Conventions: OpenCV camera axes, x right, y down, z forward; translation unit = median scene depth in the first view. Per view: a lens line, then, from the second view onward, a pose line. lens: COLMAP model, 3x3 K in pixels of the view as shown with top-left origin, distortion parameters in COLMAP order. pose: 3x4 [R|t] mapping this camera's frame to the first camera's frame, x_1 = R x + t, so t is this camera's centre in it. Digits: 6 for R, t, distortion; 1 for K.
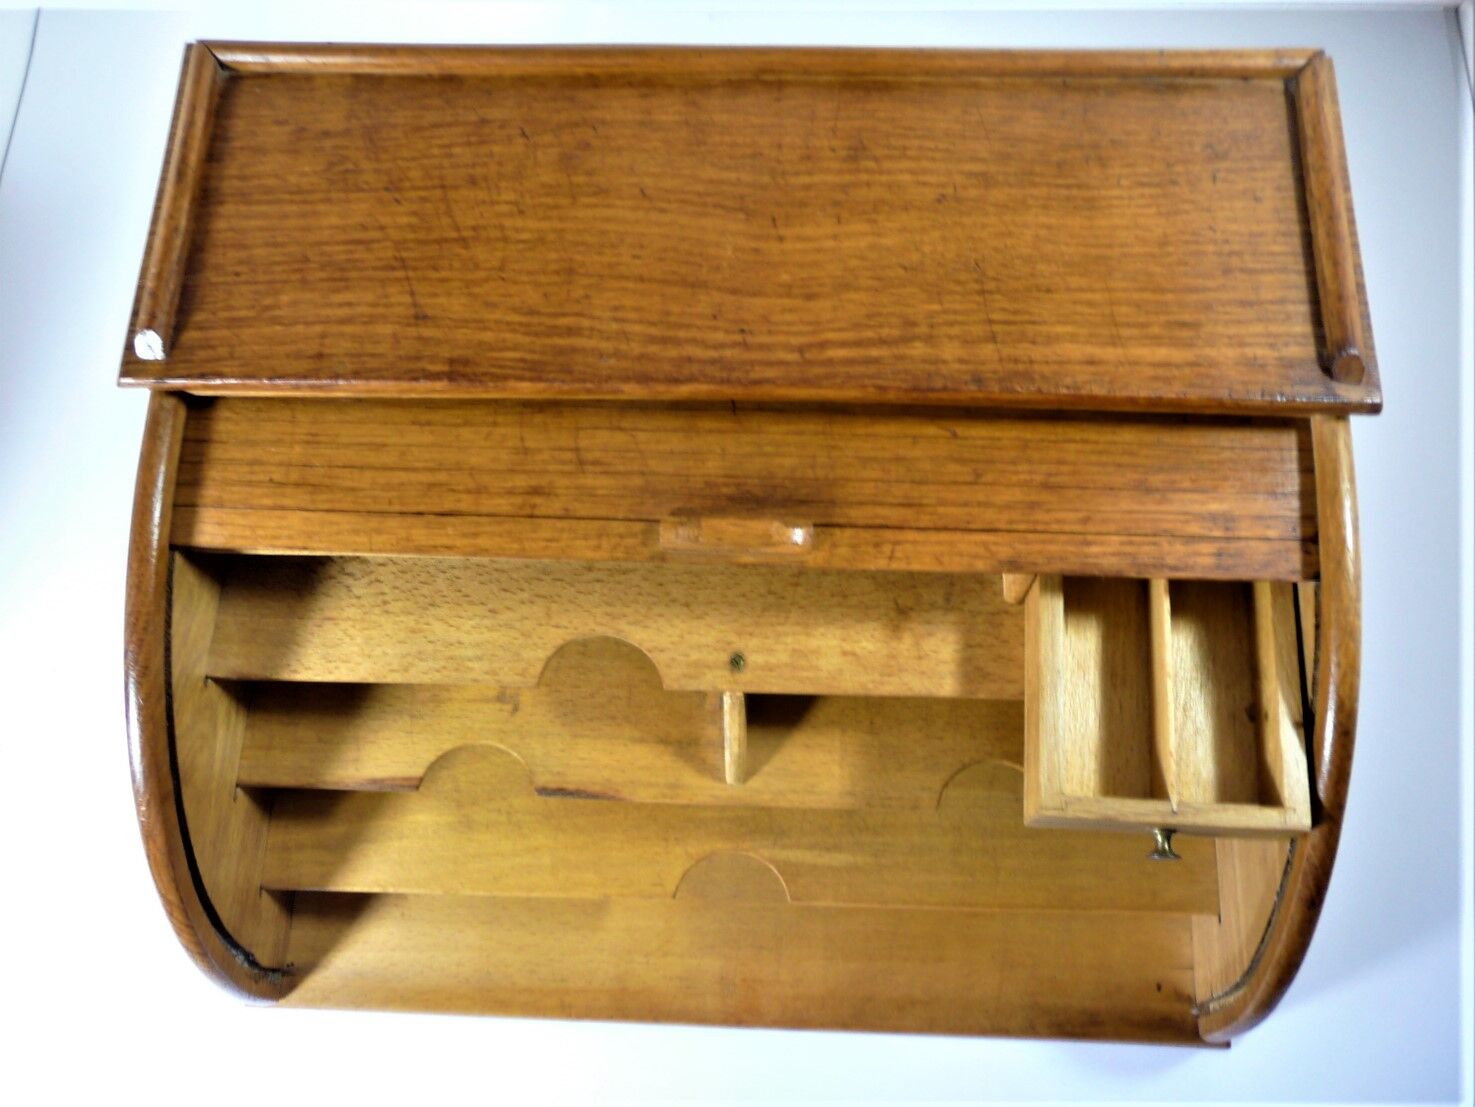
lens RADIAL K [[1306.2, 0, 744.8], [0, 1306.2, 483.5], [0, 0, 1]] dist [-0.031719, 0.018484]
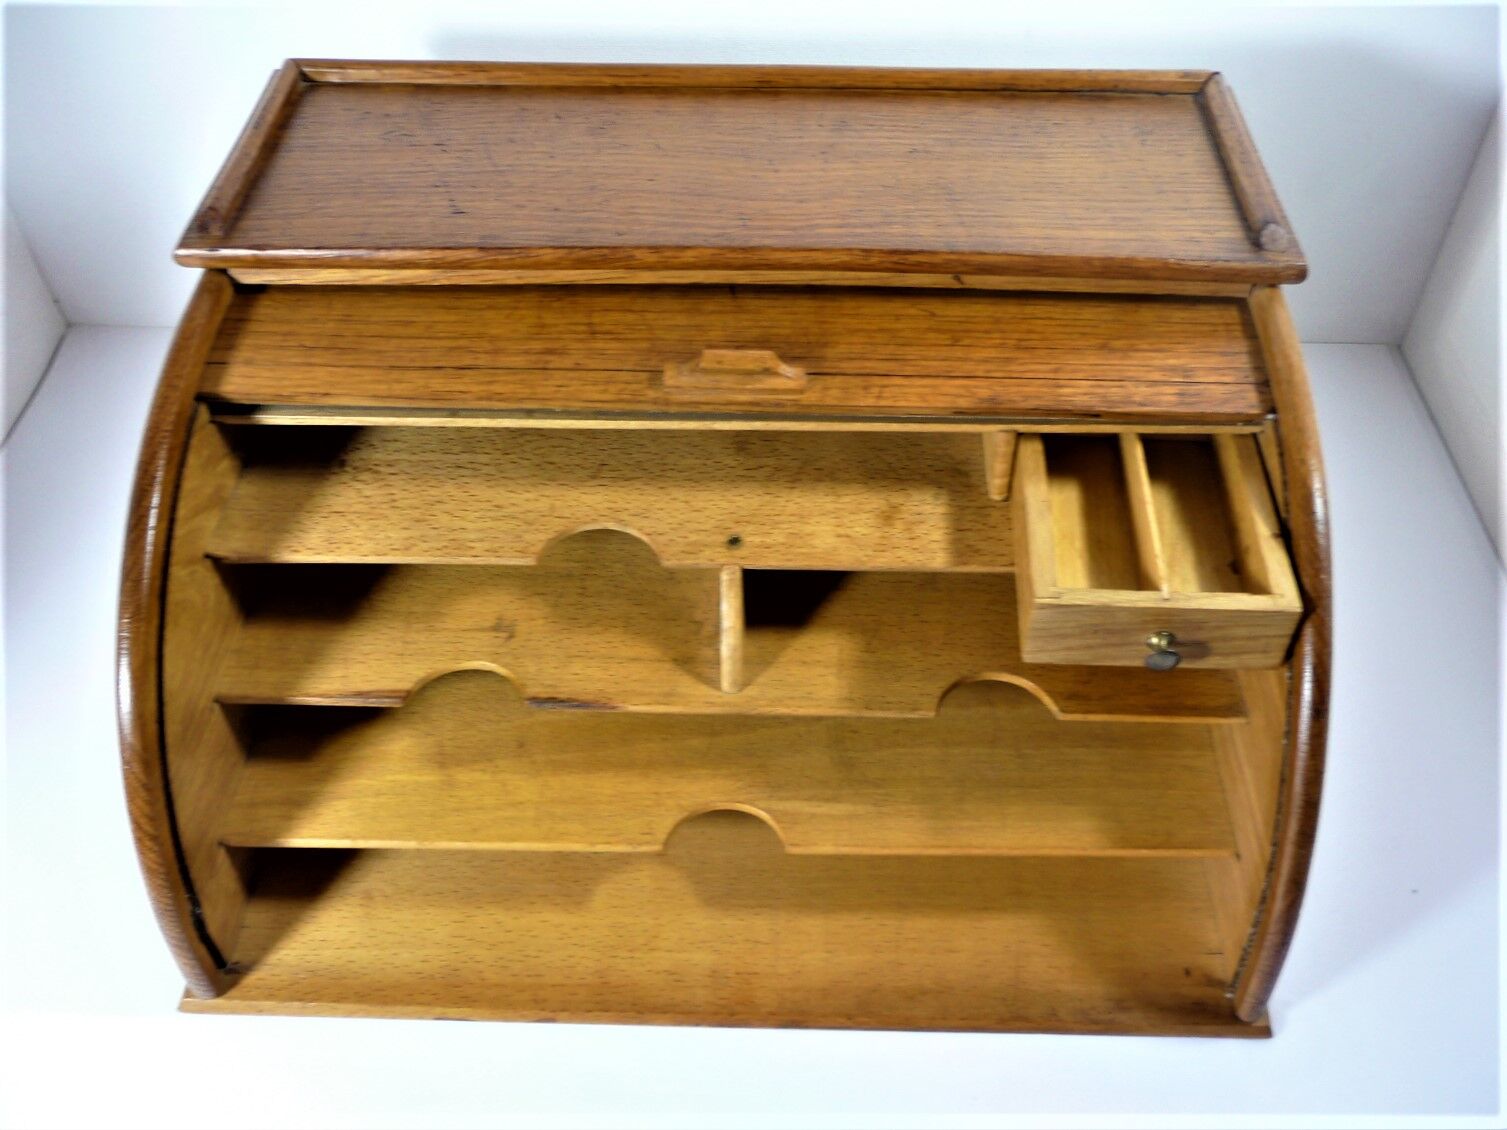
lens RADIAL K [[1334.5, 0, 793.7], [0, 1334.5, 594.6], [0, 0, 1]] dist [-0.031719, 0.018484]
pose [[0.999280, 0.007941, 0.037111, 0.002061], [0.006316, 0.929419, -0.368973, 0.582984], [-0.037421, 0.368941, 0.928699, 0.041269]]
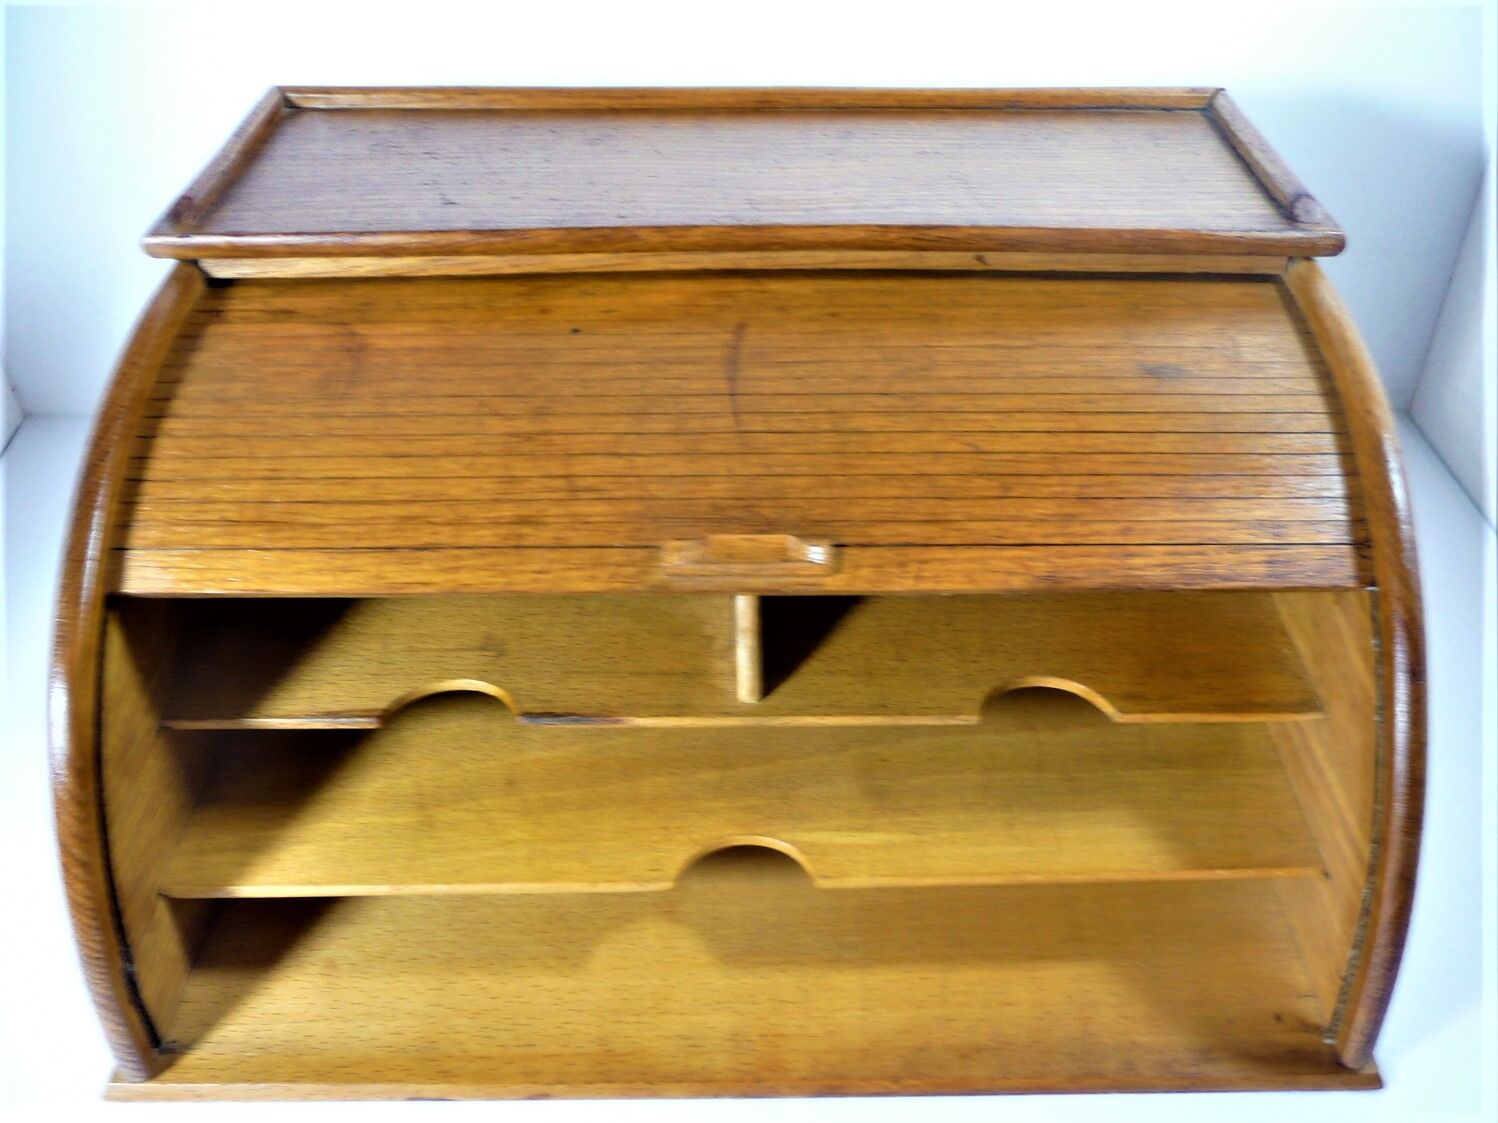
lens RADIAL K [[1326.5, 0, 794.6], [0, 1326.5, 602.4], [0, 0, 1]] dist [-0.031719, 0.018484]
pose [[0.997877, -0.008468, 0.064574, -0.037248], [0.040383, 0.858335, -0.511498, 0.688385], [-0.051095, 0.513020, 0.856855, 0.219440]]
